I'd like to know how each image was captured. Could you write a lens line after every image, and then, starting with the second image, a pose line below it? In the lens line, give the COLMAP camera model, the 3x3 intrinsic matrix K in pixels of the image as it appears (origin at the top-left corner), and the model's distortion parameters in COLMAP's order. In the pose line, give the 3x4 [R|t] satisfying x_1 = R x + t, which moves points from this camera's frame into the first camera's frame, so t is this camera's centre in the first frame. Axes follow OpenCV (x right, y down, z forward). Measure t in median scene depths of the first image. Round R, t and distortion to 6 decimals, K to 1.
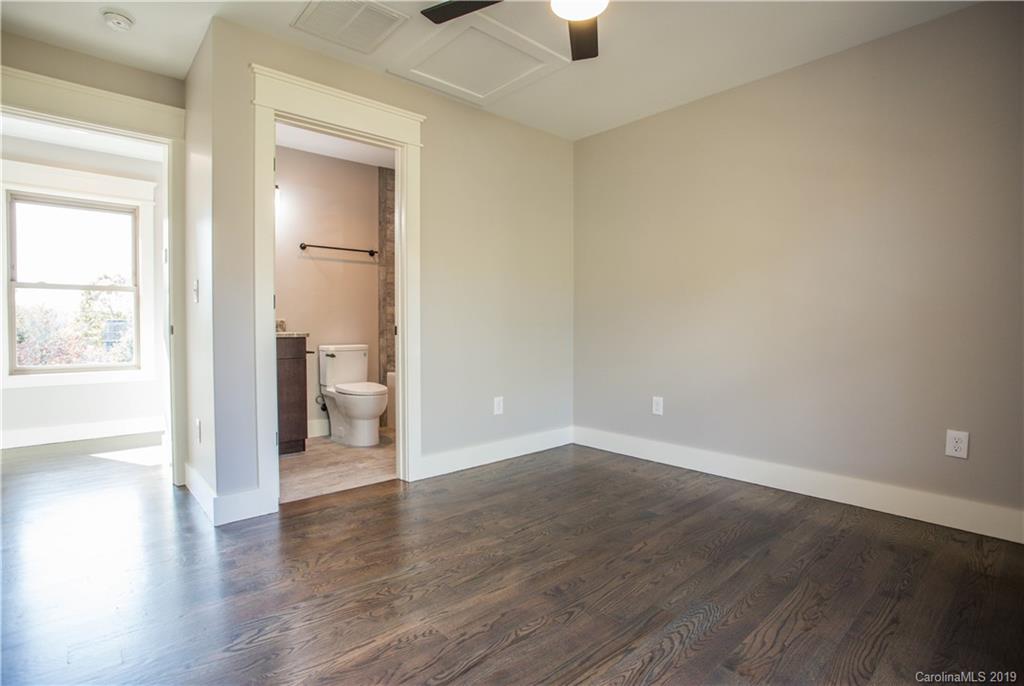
lens RADIAL K [[522.9, 0, 501.4], [0, 522.9, 338.4], [0, 0, 1]] dist [-0.033490, 0.036598]
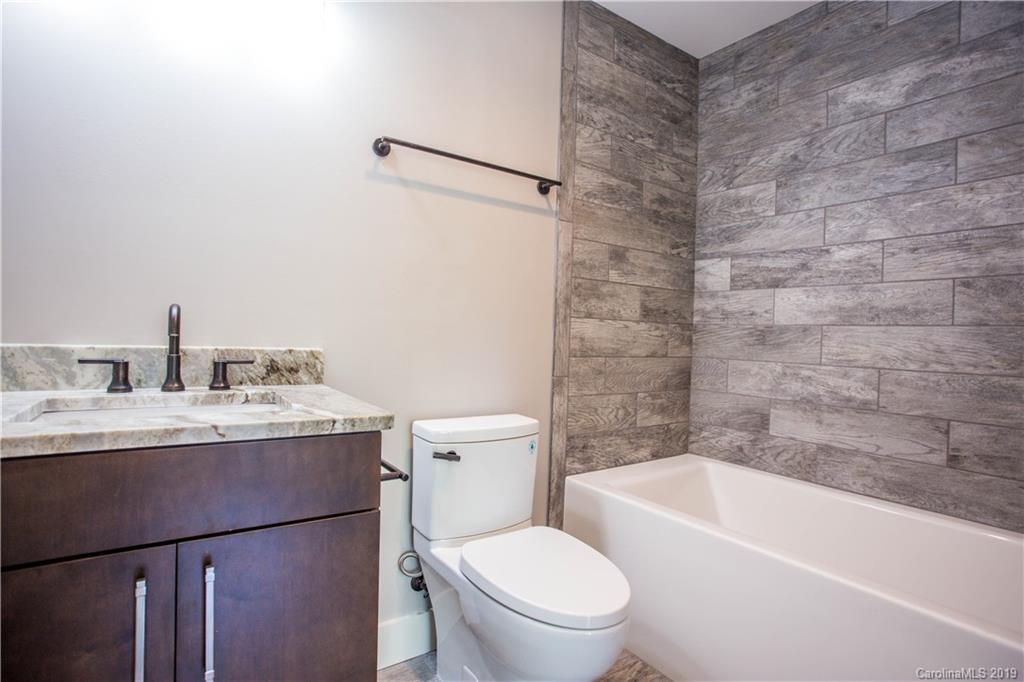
lens RADIAL K [[484.6, 0, 510.1], [0, 484.6, 335.1], [0, 0, 1]] dist [-0.028683, -0.000006]
pose [[0.995760, 0.031823, -0.086305, -0.249125], [-0.034074, 0.999113, -0.024733, -0.039091], [0.085442, 0.027569, 0.995962, 0.651608]]
